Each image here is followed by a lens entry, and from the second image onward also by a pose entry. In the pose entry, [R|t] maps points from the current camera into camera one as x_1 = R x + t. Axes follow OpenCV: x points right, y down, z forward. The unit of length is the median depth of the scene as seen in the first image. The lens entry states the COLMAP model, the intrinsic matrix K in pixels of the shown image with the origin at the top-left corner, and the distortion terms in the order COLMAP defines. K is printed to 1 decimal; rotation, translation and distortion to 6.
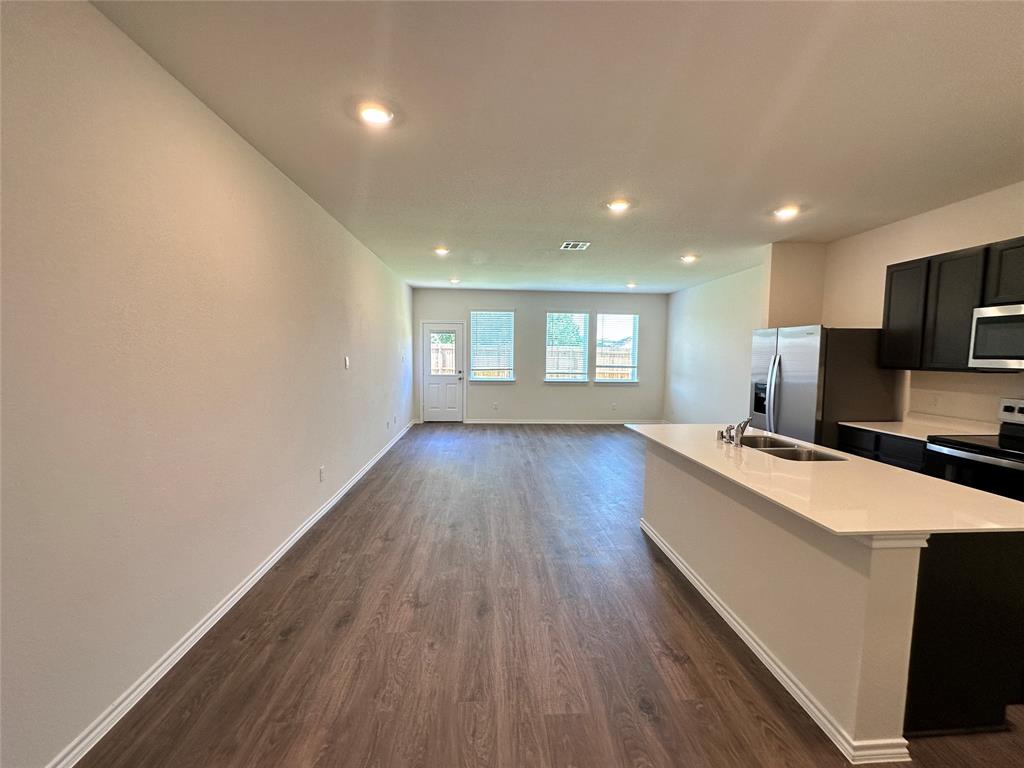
lens RADIAL K [[408.6, 0, 510.5], [0, 408.6, 382.8], [0, 0, 1]] dist [-0.006582, 0.001053]
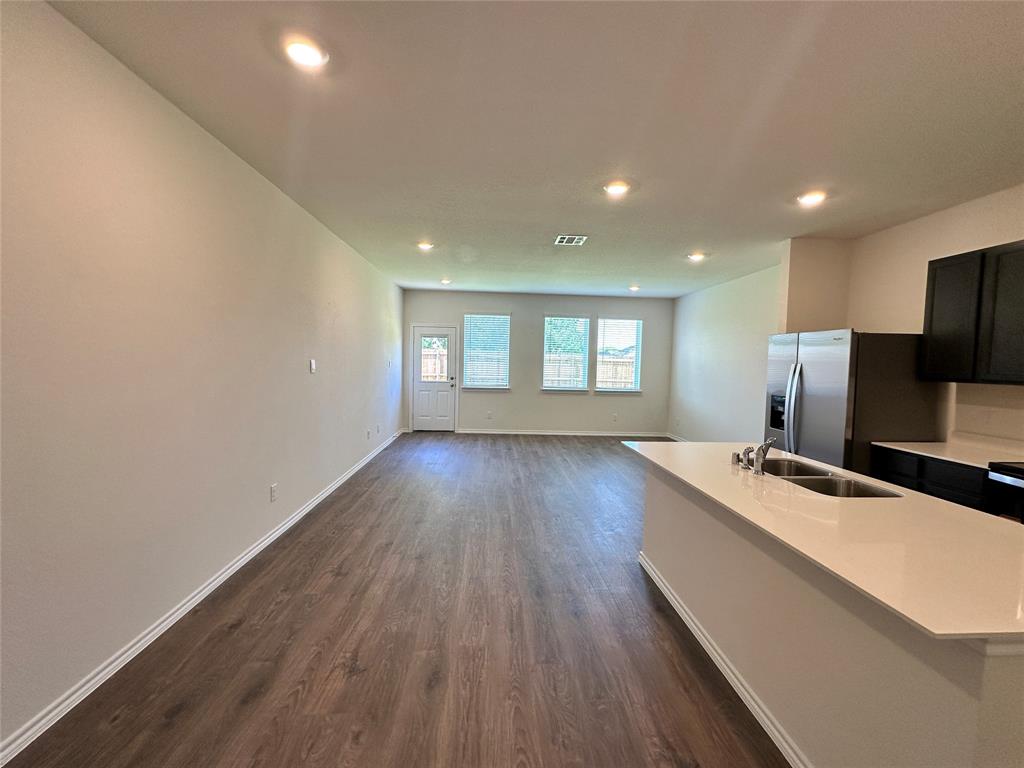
lens RADIAL K [[408.6, 0, 510.5], [0, 408.6, 383.2], [0, 0, 1]] dist [-0.006582, 0.001053]
pose [[0.999853, 0.013131, -0.011012, 0.053100], [-0.013316, 0.999769, -0.016891, -0.002880], [0.010788, 0.017035, 0.999797, 0.135670]]
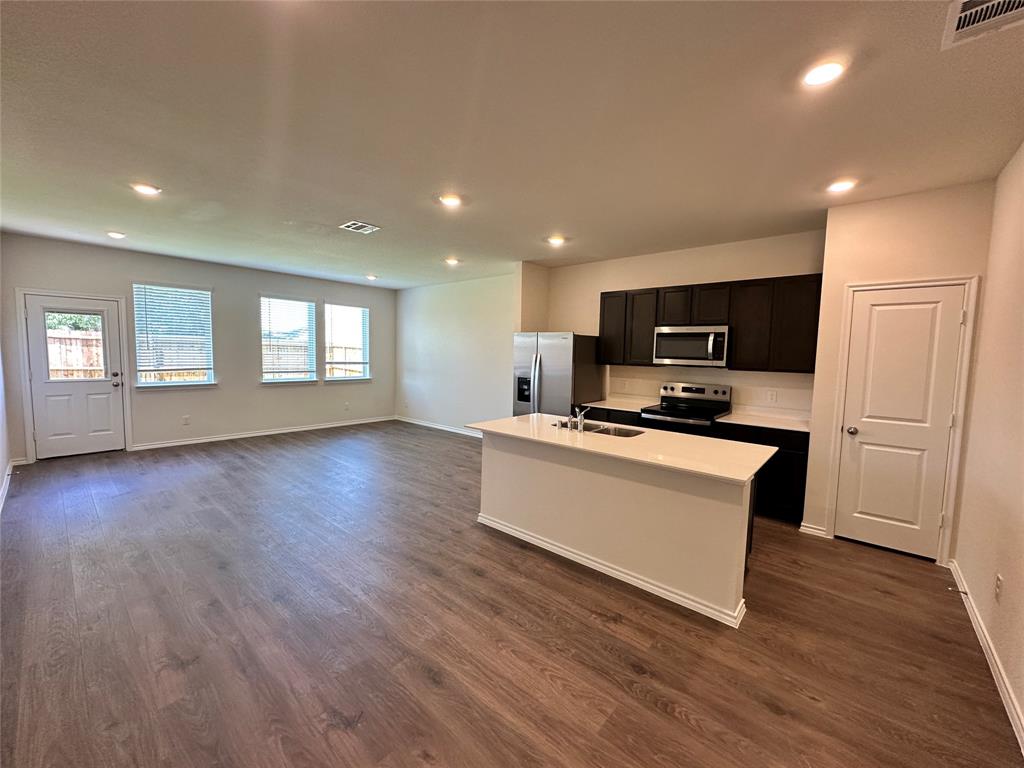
lens RADIAL K [[408.6, 0, 511.0], [0, 408.6, 383.3], [0, 0, 1]] dist [-0.006582, 0.001053]
pose [[0.704947, -0.049664, 0.707519, -0.331628], [0.036042, 0.998765, 0.034198, -0.029103], [-0.708343, 0.001393, 0.705867, 0.212902]]
